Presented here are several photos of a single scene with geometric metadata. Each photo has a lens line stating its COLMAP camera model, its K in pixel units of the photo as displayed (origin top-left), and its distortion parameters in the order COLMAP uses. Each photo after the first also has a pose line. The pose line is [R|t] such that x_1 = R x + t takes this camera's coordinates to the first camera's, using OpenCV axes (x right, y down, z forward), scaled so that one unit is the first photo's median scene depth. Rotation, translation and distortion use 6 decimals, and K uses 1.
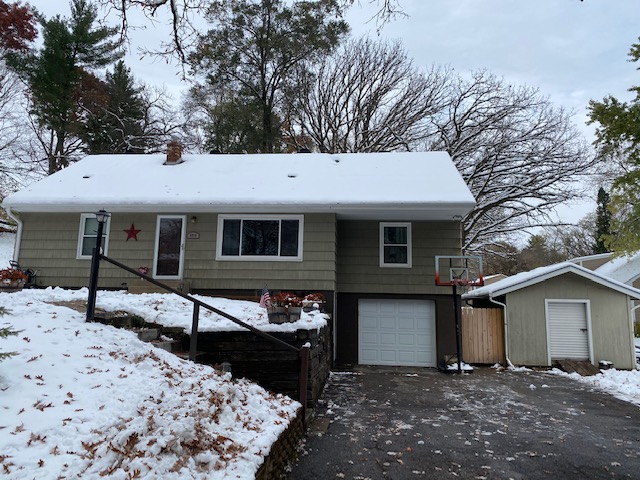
lens RADIAL K [[483.3, 0, 320.1], [0, 483.3, 236.0], [0, 0, 1]] dist [0.014812, -0.000066]
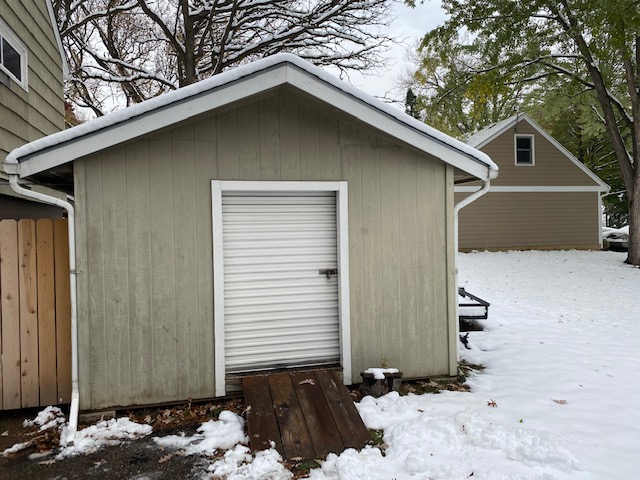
lens RADIAL K [[483.3, 0, 319.5], [0, 483.3, 240.0], [0, 0, 1]] dist [0.014812, -0.000066]
pose [[0.942240, -0.045203, 0.331874, 0.427766], [-0.009694, 0.986755, 0.161925, 0.117440], [-0.334798, -0.155790, 0.929322, 0.698027]]
